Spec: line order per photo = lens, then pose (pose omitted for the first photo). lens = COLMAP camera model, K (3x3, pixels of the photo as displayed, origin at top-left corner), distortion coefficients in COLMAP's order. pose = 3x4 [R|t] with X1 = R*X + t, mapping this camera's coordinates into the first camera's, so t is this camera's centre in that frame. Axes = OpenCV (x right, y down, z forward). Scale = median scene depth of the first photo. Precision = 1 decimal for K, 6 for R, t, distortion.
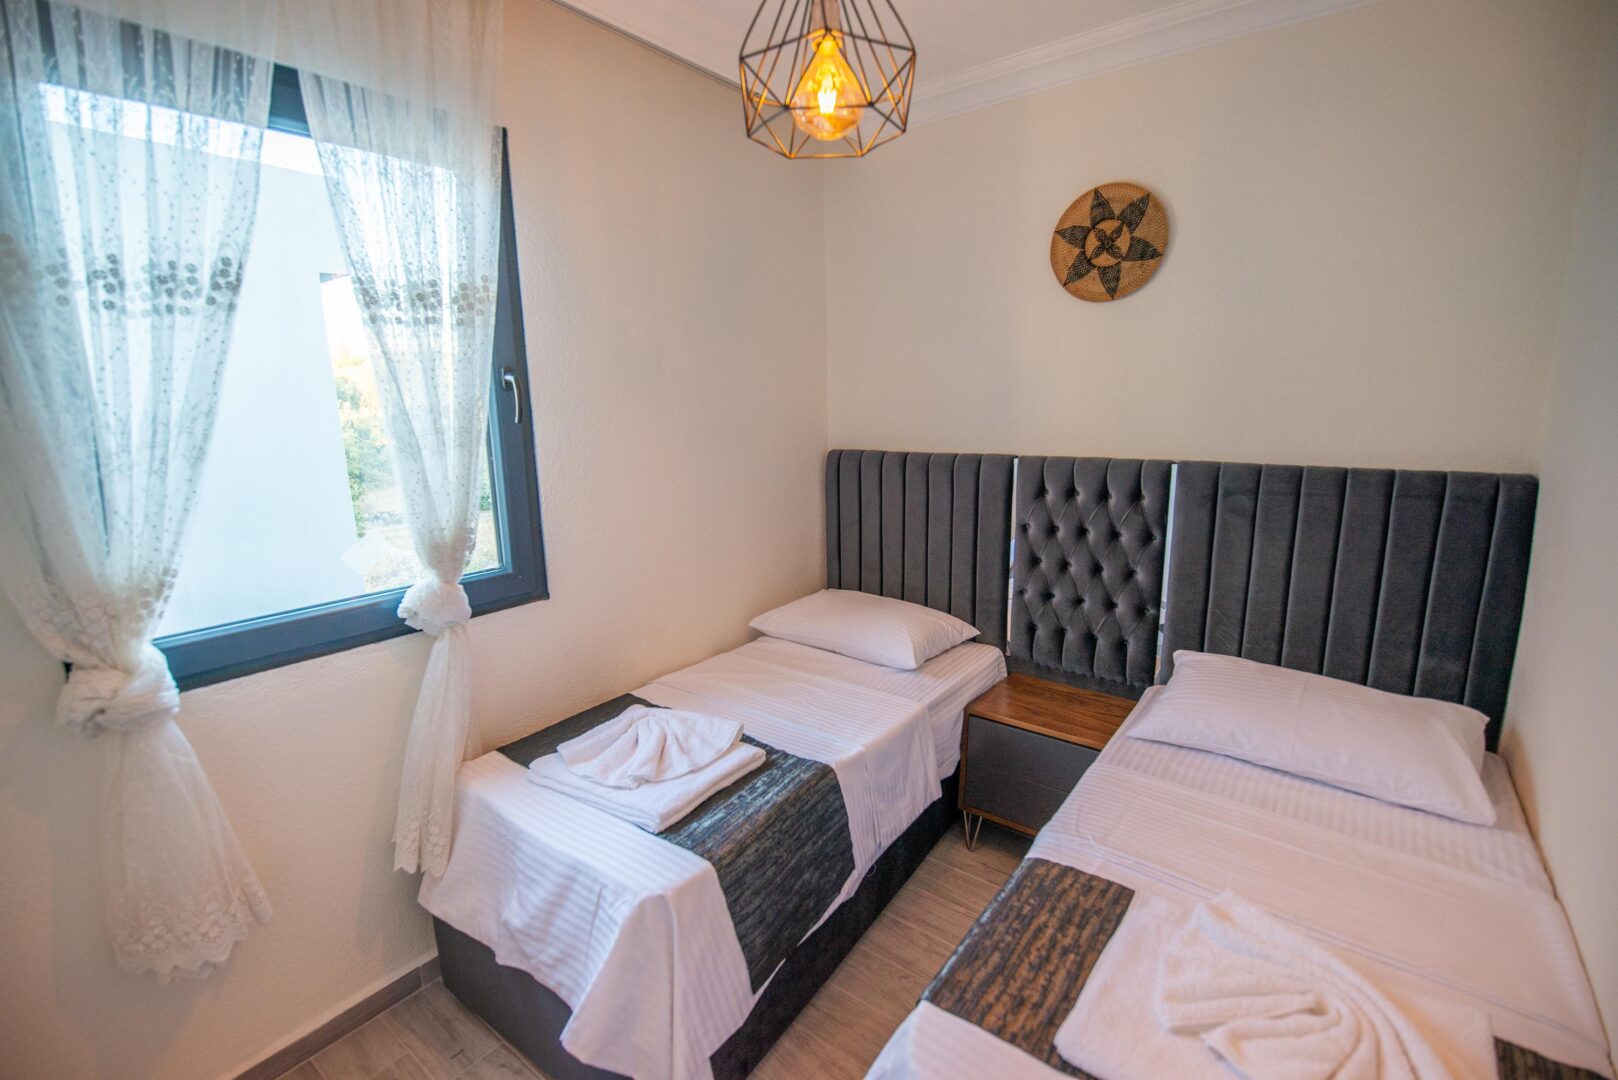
lens RADIAL K [[719.0, 0, 809.0], [0, 719.0, 547.8], [0, 0, 1]] dist [-0.000872, -0.000501]
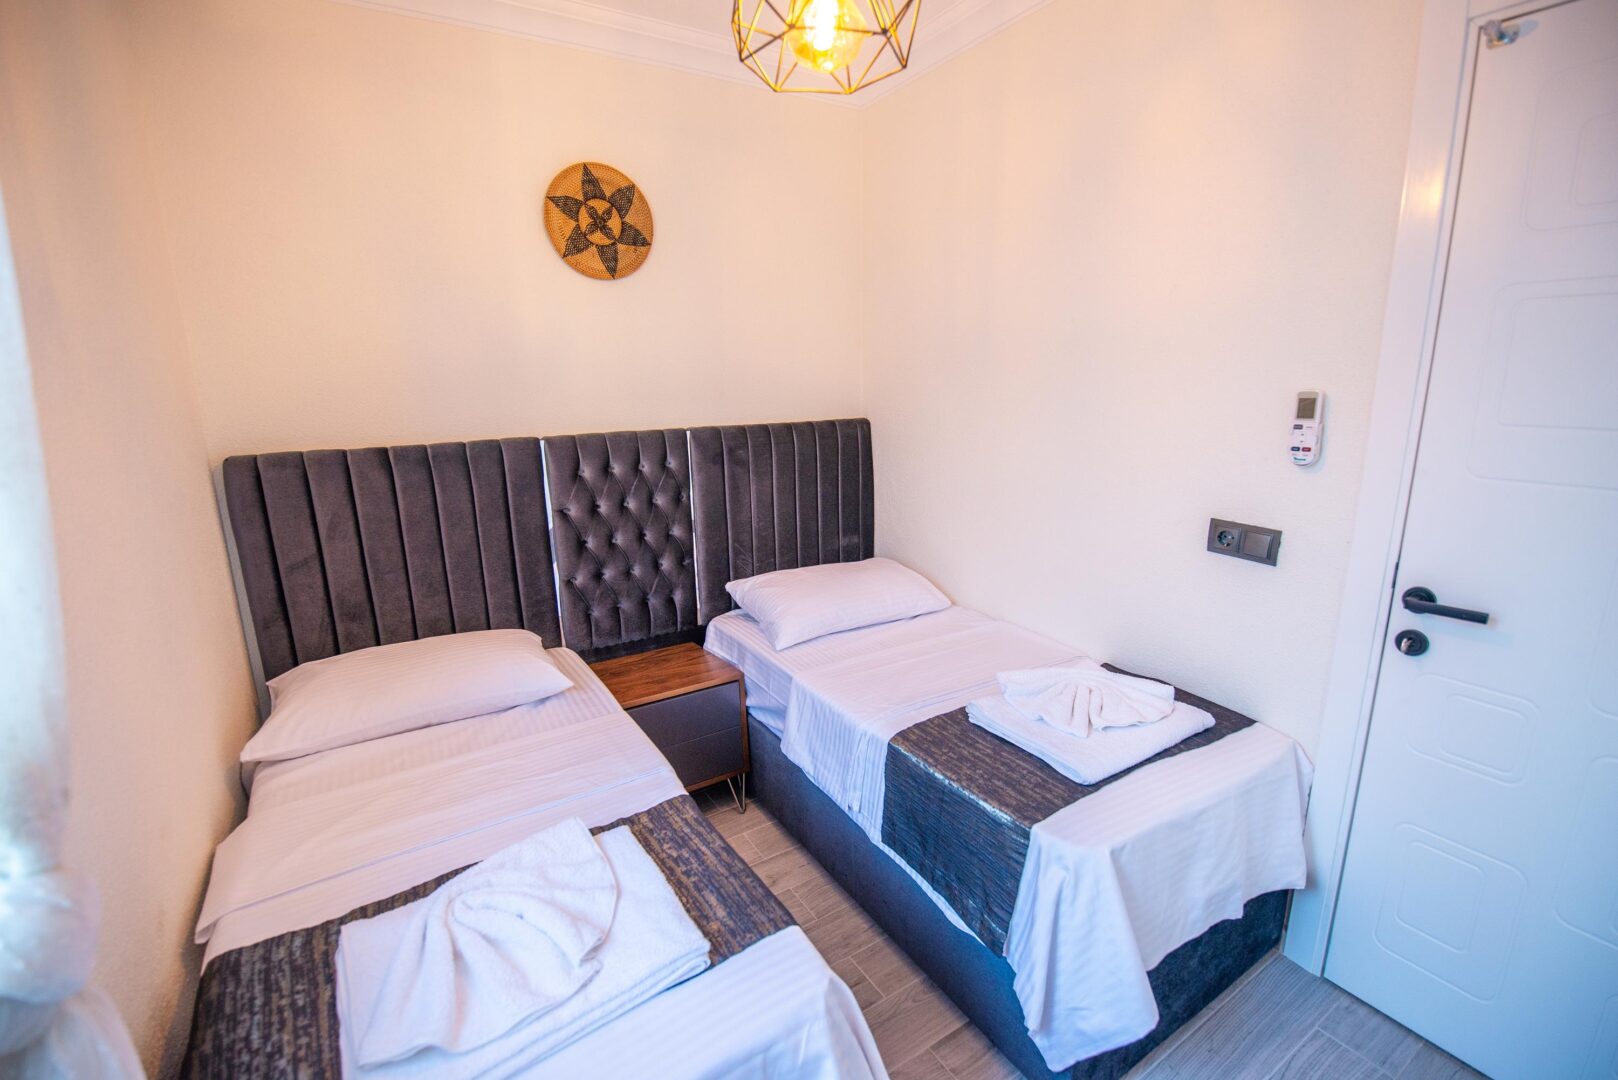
lens RADIAL K [[719.0, 0, 809.0], [0, 719.0, 547.8], [0, 0, 1]] dist [-0.000872, -0.000501]
pose [[0.331468, -0.209044, 0.920016, -0.528189], [0.206941, 0.967507, 0.145277, -0.060630], [-0.920491, 0.142234, 0.363958, 0.416514]]
